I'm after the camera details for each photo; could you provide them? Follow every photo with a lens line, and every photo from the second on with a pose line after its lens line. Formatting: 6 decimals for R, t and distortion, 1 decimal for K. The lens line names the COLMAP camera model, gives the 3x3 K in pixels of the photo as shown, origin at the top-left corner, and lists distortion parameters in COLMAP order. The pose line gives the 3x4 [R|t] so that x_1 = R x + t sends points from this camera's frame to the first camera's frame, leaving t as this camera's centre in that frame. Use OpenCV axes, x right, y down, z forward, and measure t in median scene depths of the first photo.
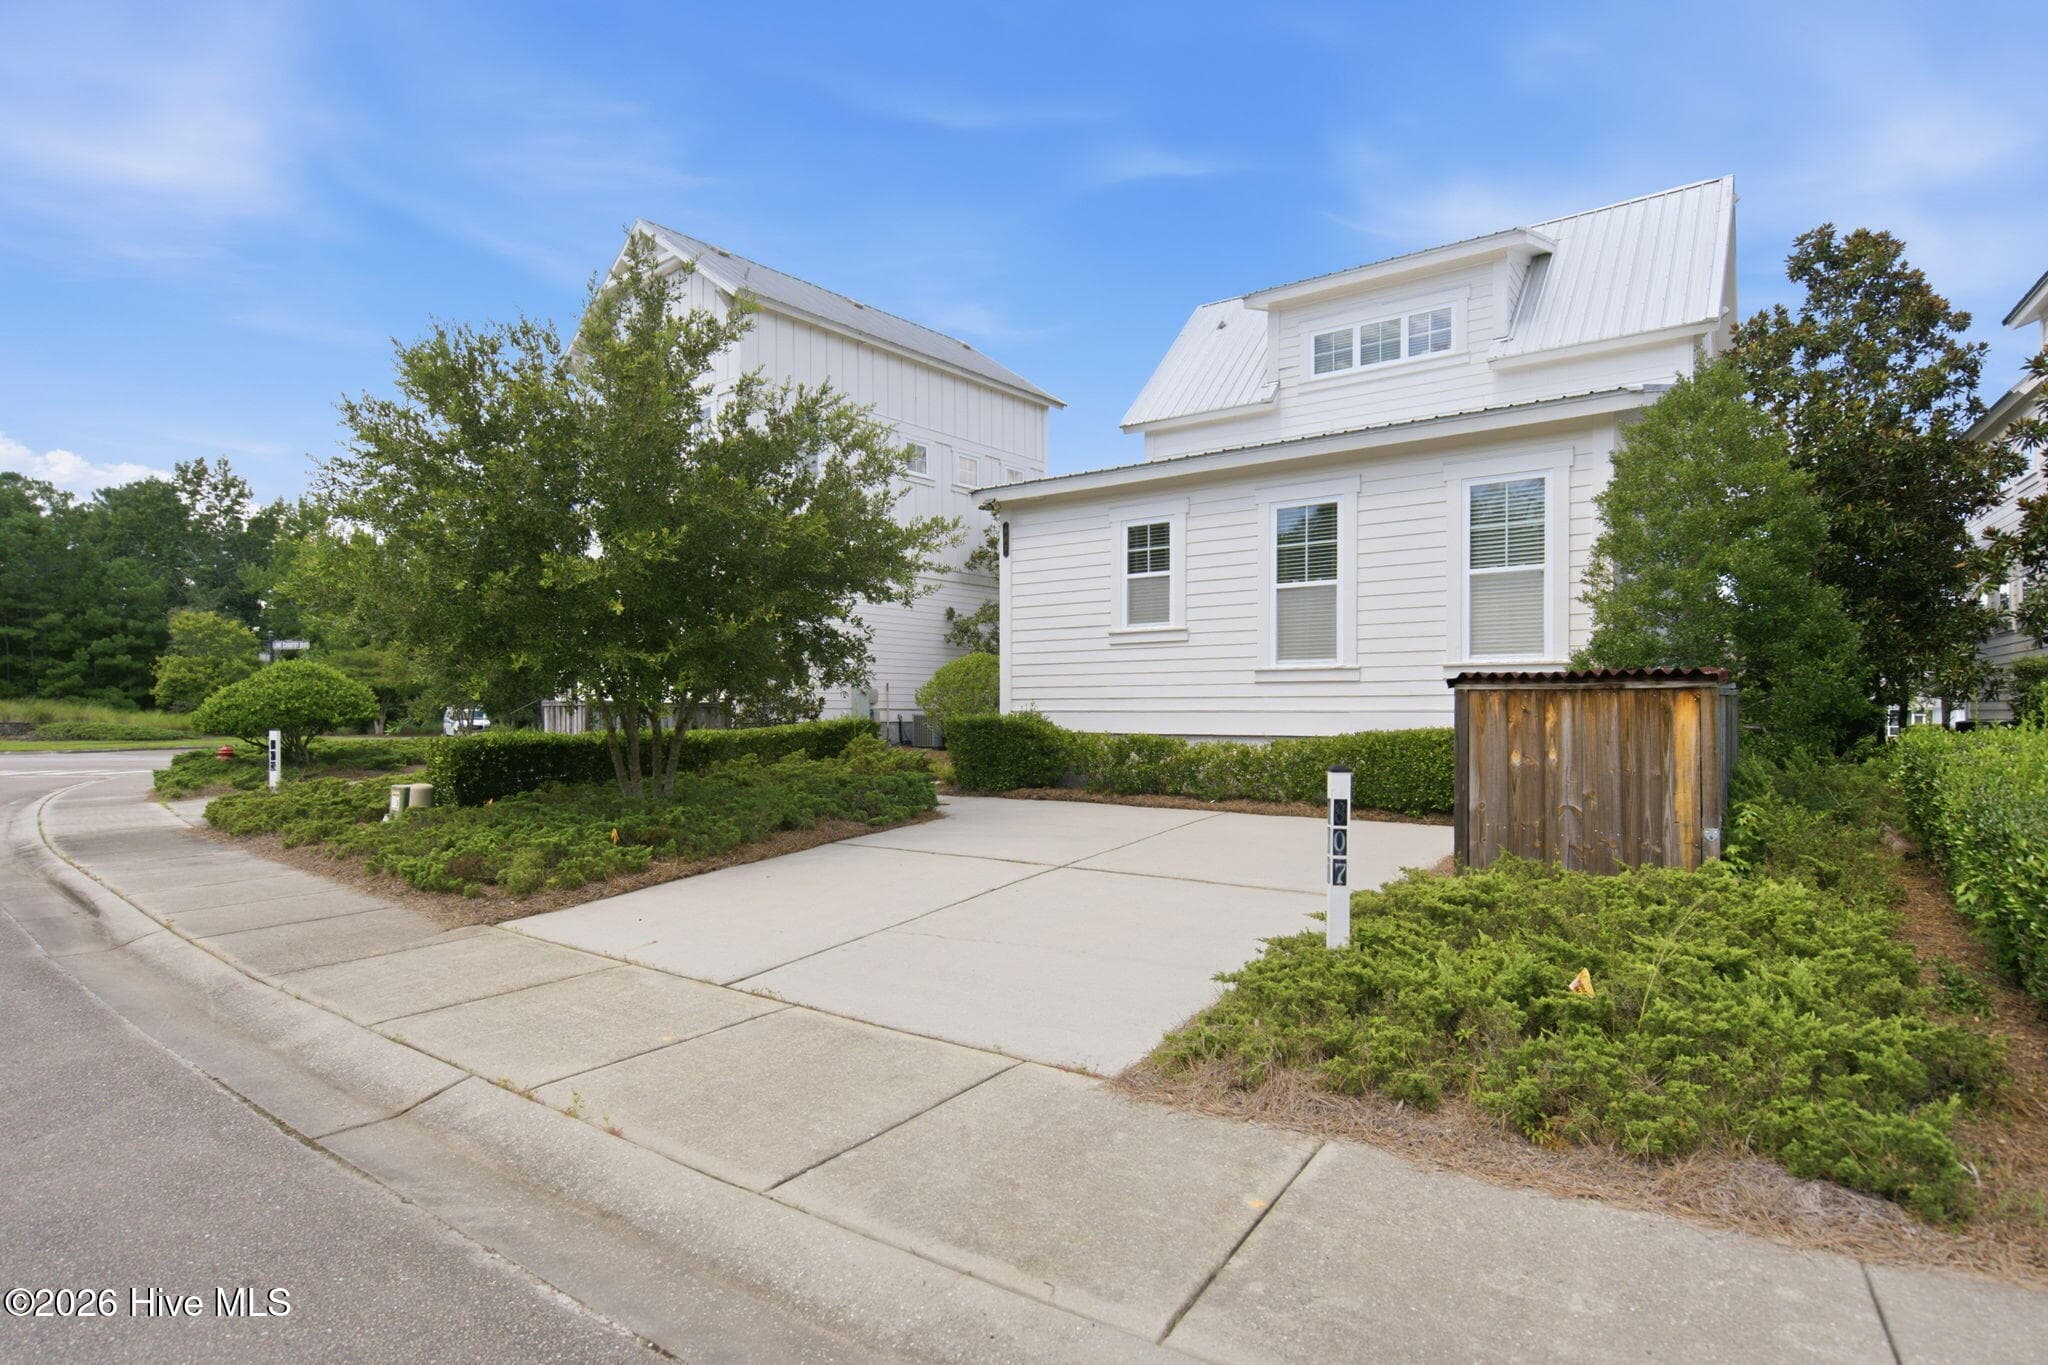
lens RADIAL K [[1072.5, 0, 1019.4], [0, 1072.5, 734.7], [0, 0, 1]] dist [0.002110, 0.000246]
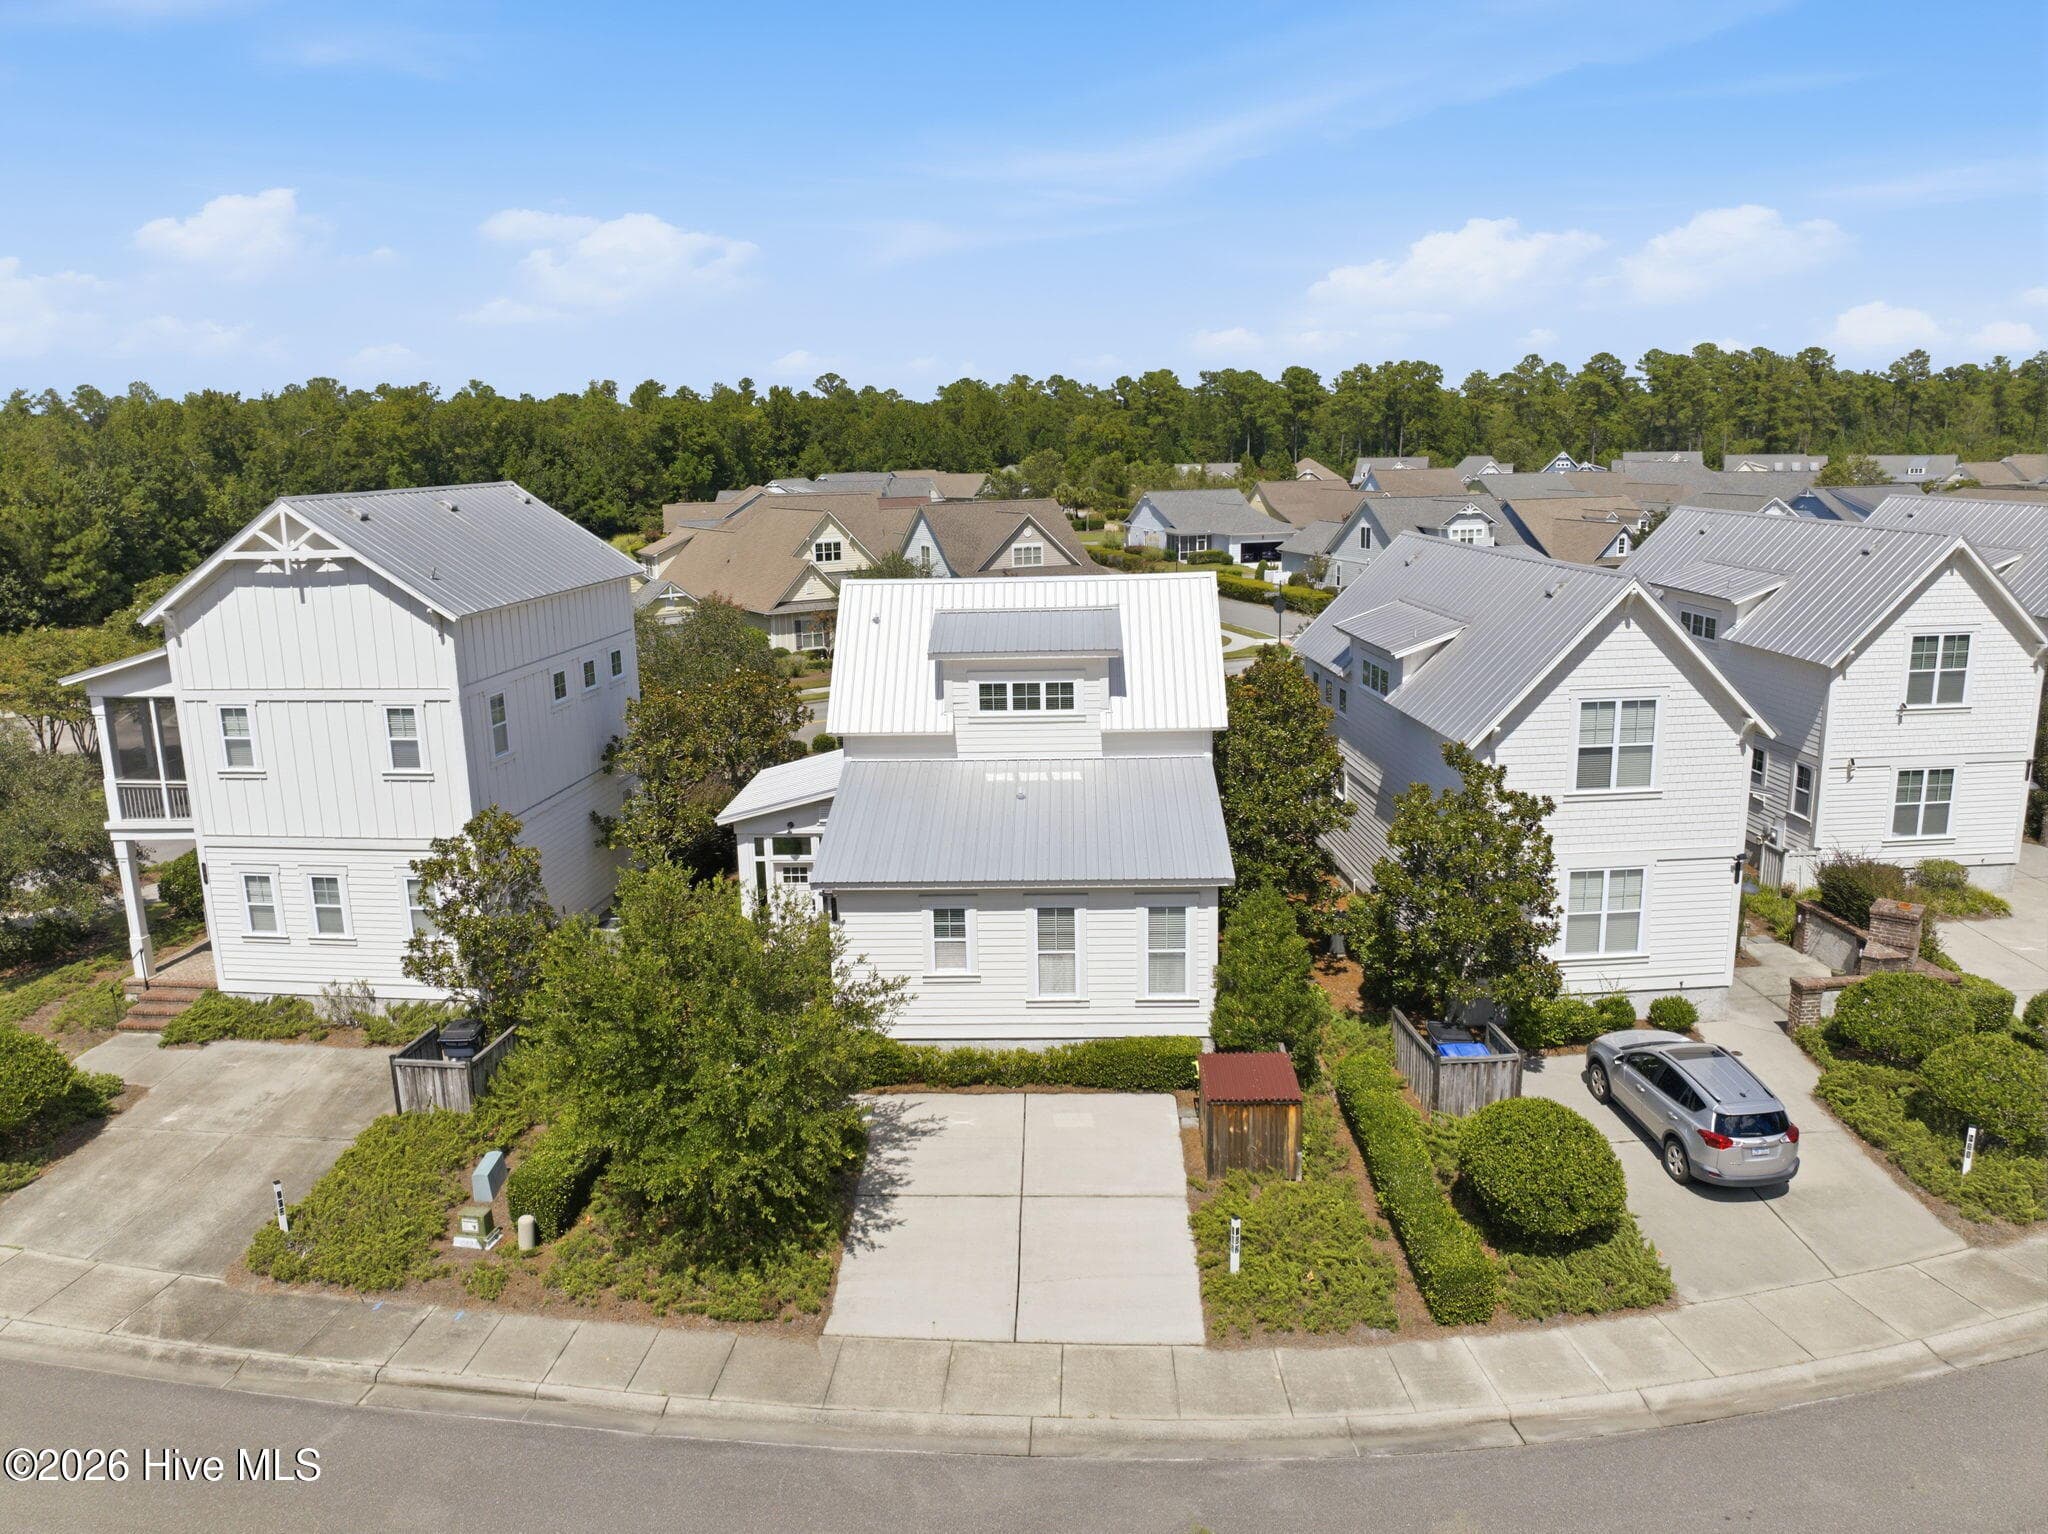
lens RADIAL K [[1434.6, 0, 1012.6], [0, 1434.6, 759.7], [0, 0, 1]] dist [-0.023457, -0.024258]
pose [[0.834223, -0.134900, 0.534672, -1.656635], [0.031602, 0.979717, 0.197879, -1.537333], [-0.550521, -0.148179, 0.821566, -1.328361]]
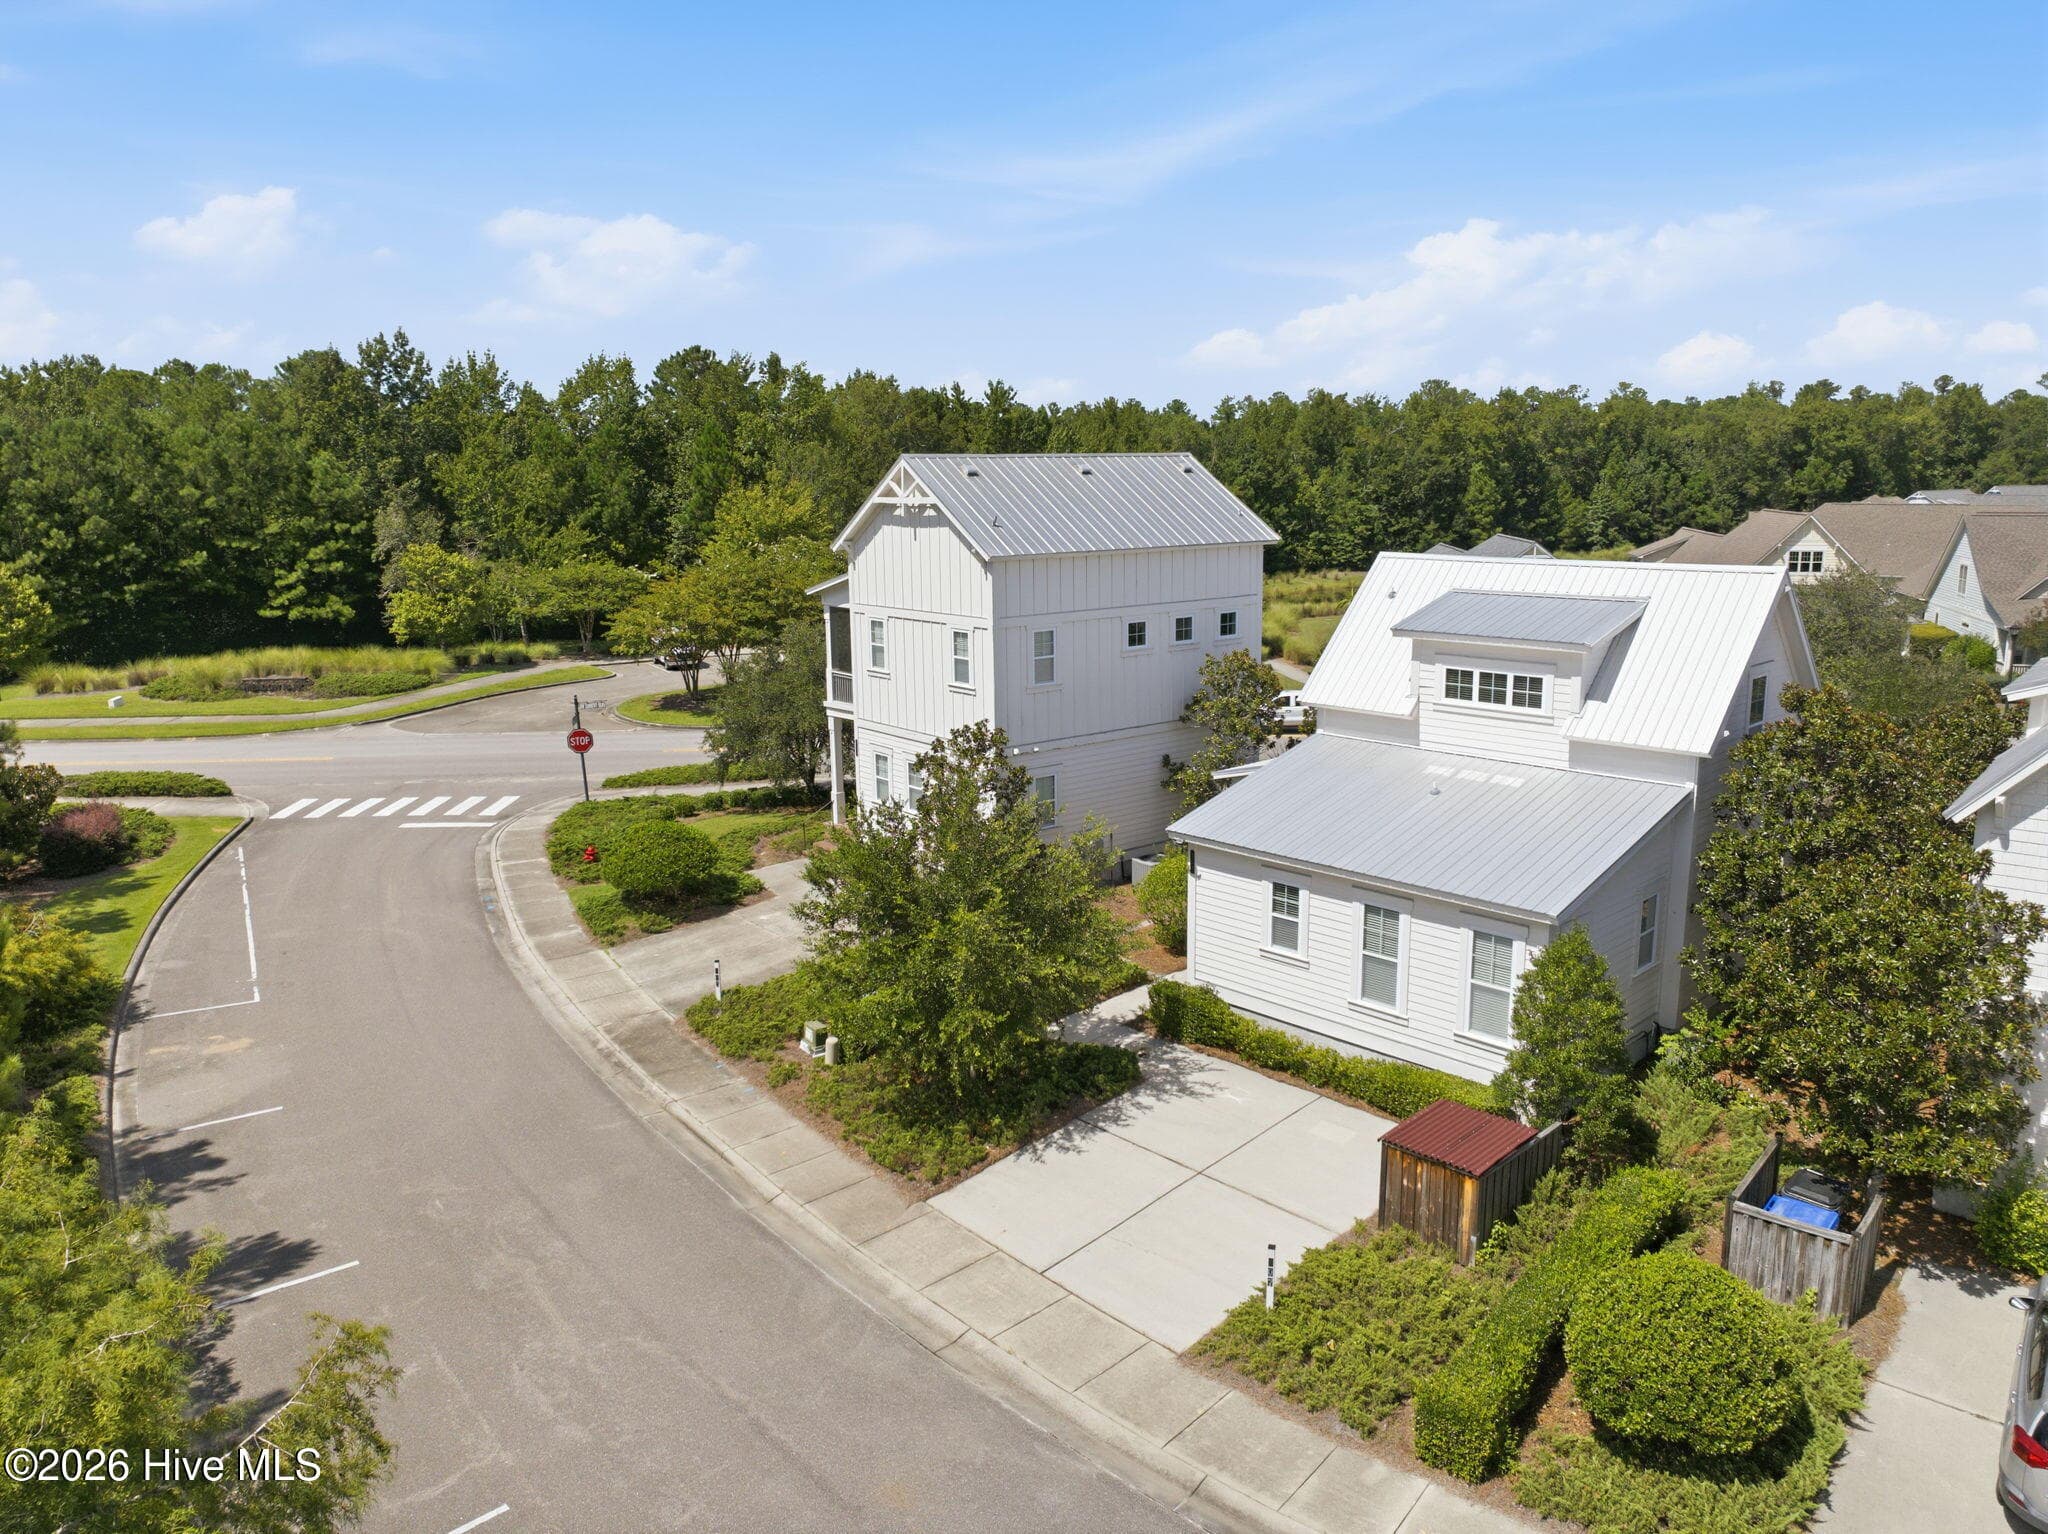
lens RADIAL K [[1426.5, 0, 1011.6], [0, 1426.5, 771.2], [0, 0, 1]] dist [-0.037410, -0.000932]
pose [[0.981099, 0.027107, -0.191598, 0.231550], [0.009359, 0.982333, 0.186907, -1.371369], [0.193280, -0.185168, 0.963512, -1.772421]]
